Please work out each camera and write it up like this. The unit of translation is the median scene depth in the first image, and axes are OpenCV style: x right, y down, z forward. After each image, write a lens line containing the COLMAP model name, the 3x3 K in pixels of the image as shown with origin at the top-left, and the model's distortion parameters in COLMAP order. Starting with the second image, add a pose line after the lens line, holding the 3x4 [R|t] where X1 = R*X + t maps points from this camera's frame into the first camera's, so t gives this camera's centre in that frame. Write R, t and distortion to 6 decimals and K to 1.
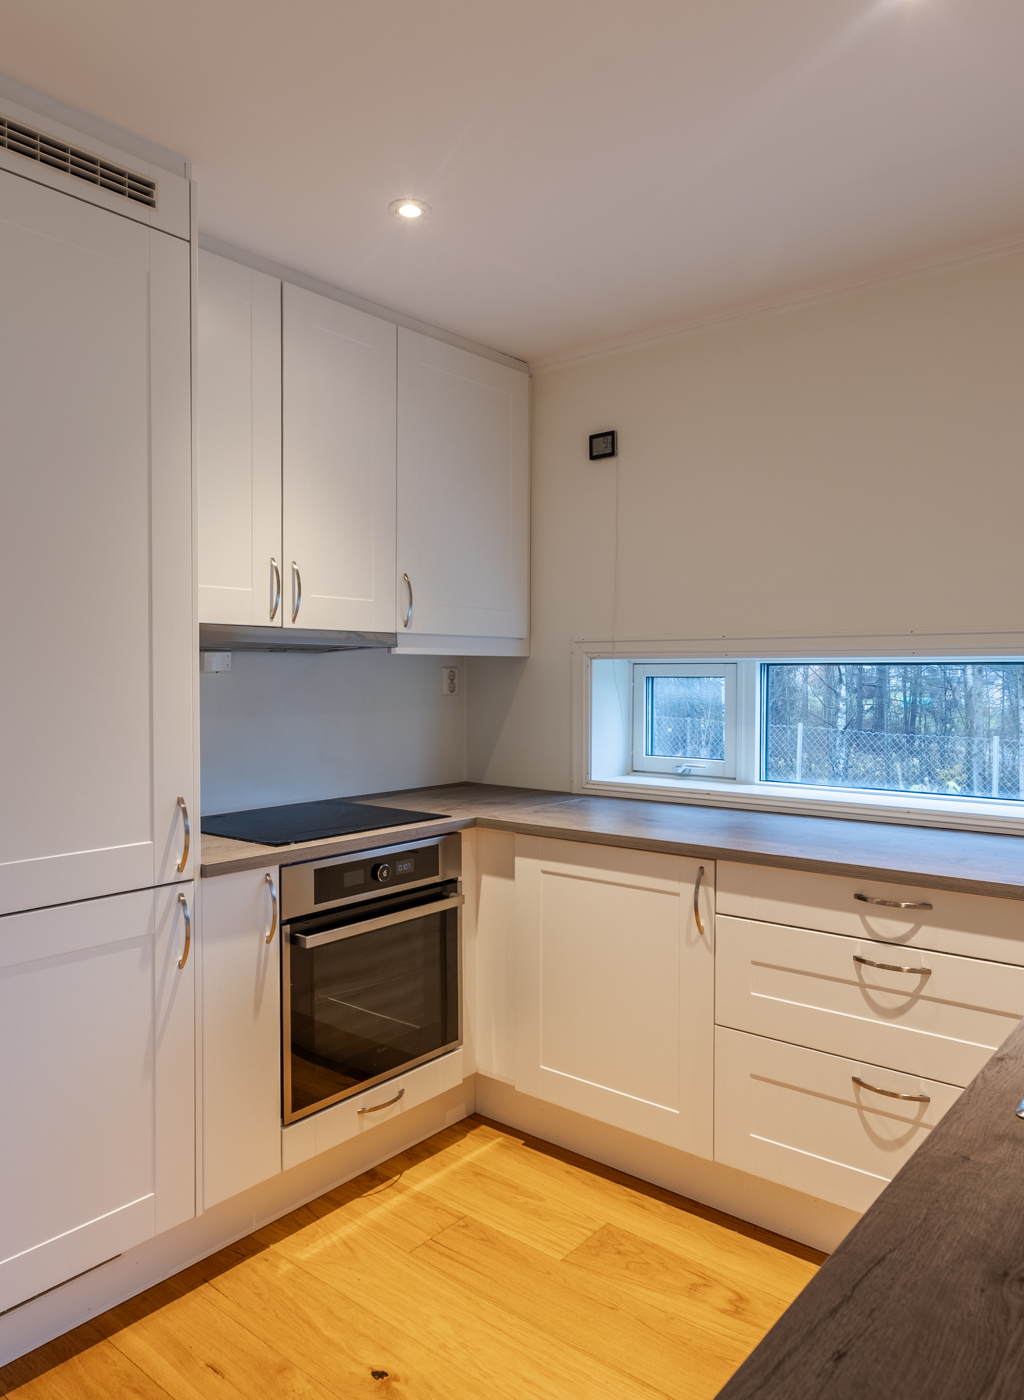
lens RADIAL K [[949.4, 0, 515.4], [0, 949.4, 685.5], [0, 0, 1]] dist [0.001309, 0.003299]
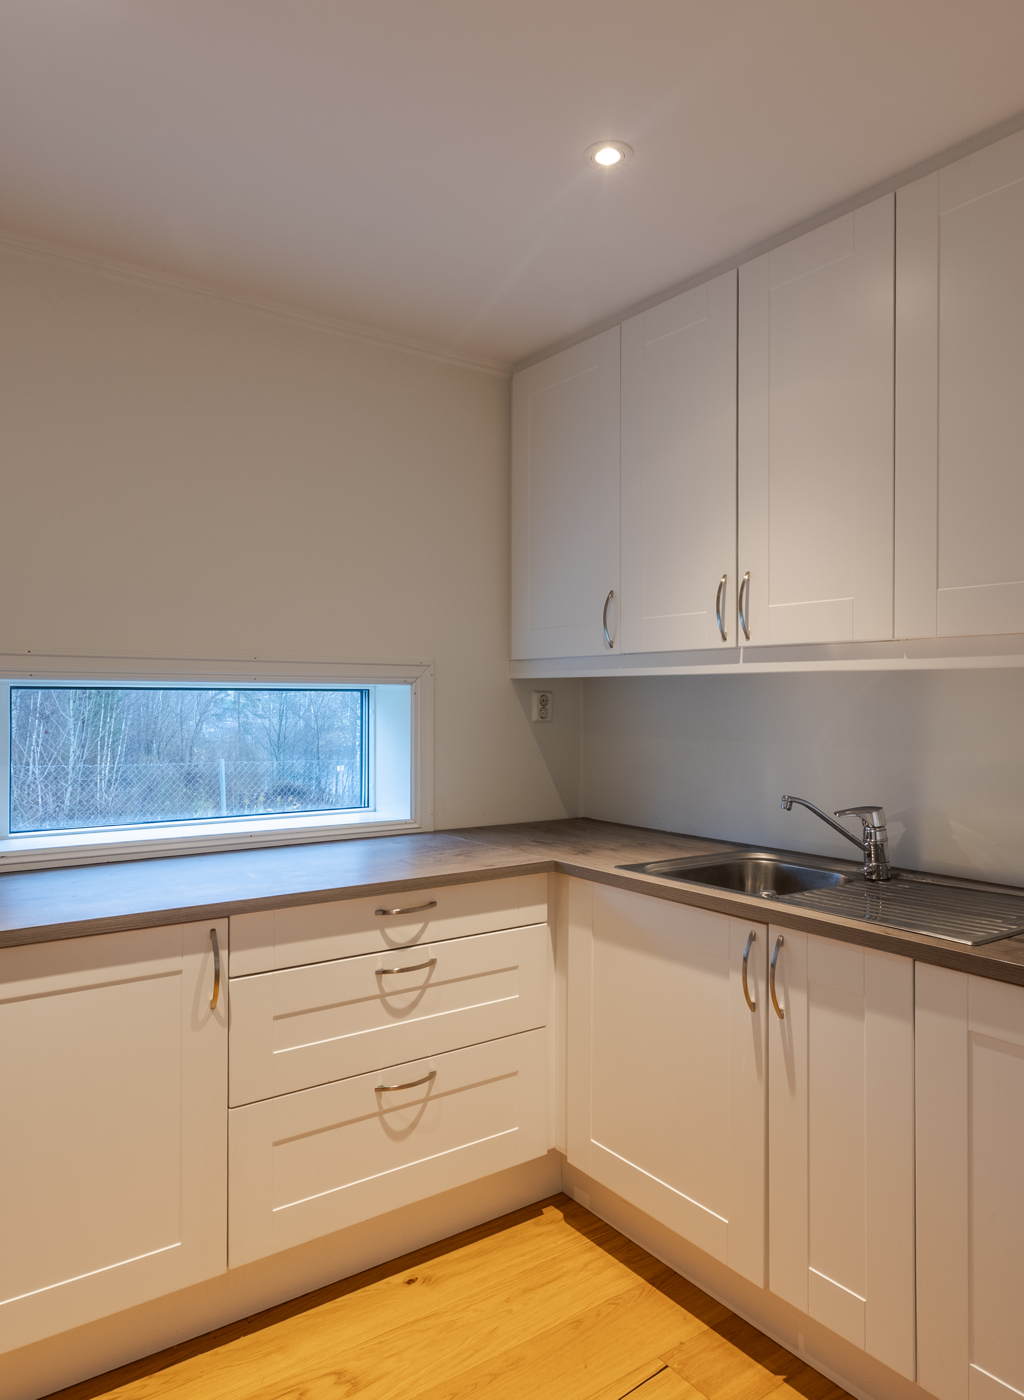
lens RADIAL K [[940.9, 0, 501.6], [0, 940.9, 697.2], [0, 0, 1]] dist [-0.000771, 0.005624]
pose [[0.256800, 0.002778, 0.966460, -0.546346], [0.010151, 0.999933, -0.005571, -0.007258], [-0.966411, 0.011241, 0.256755, 0.539035]]
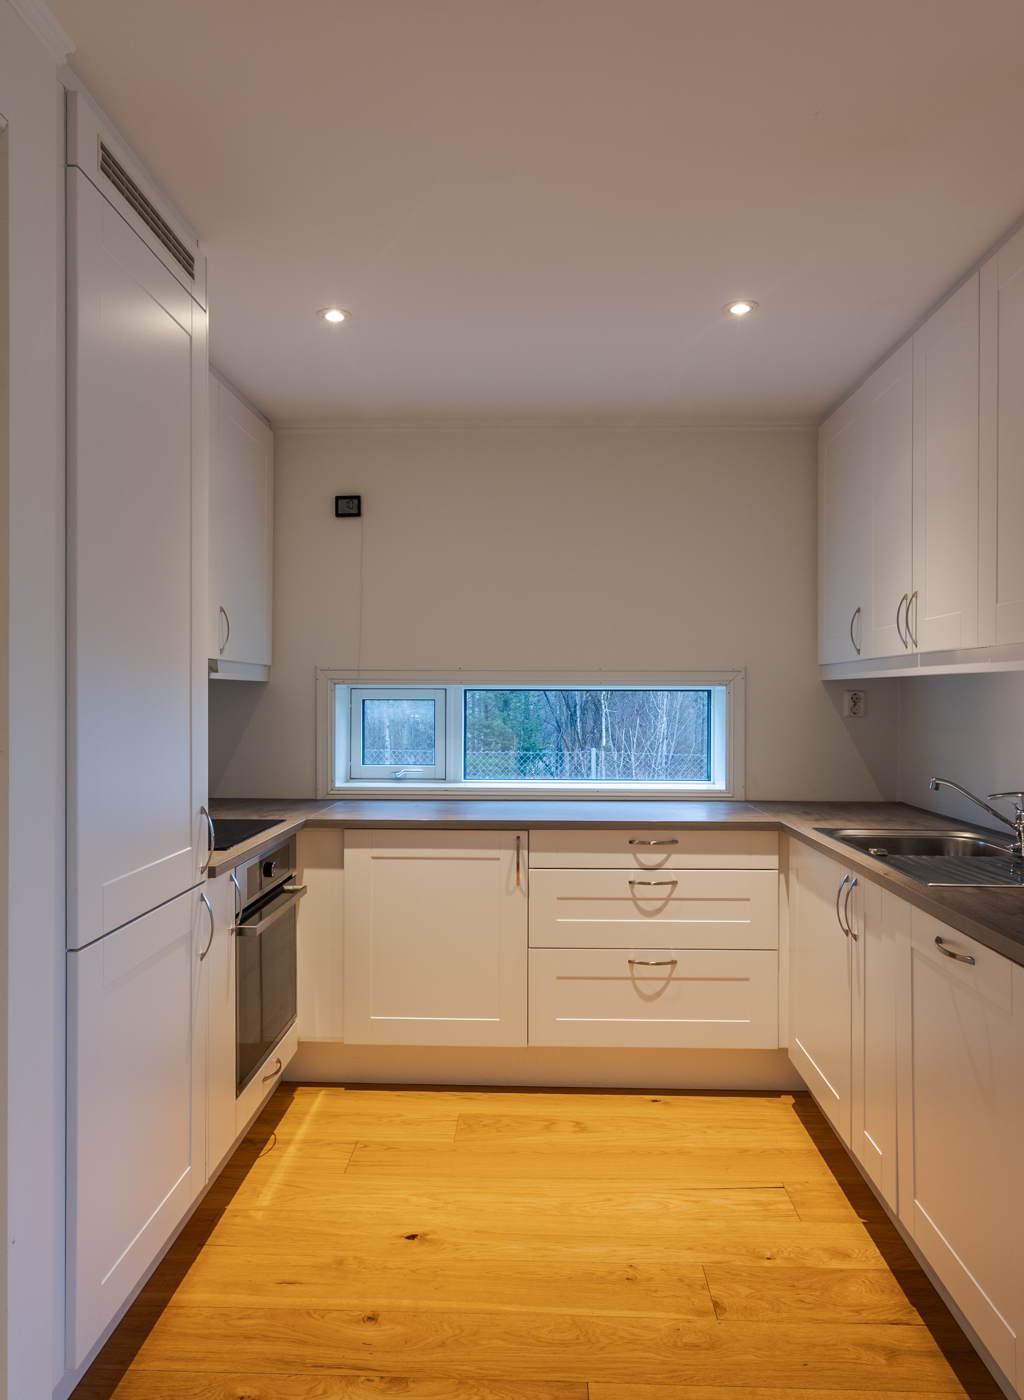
lens RADIAL K [[940.9, 0, 501.6], [0, 940.9, 697.2], [0, 0, 1]] dist [-0.000771, 0.005624]
pose [[0.797729, 0.002469, 0.603012, -0.655648], [0.004945, 0.999931, -0.010636, 0.002024], [-0.602996, 0.011467, 0.797662, -0.084794]]
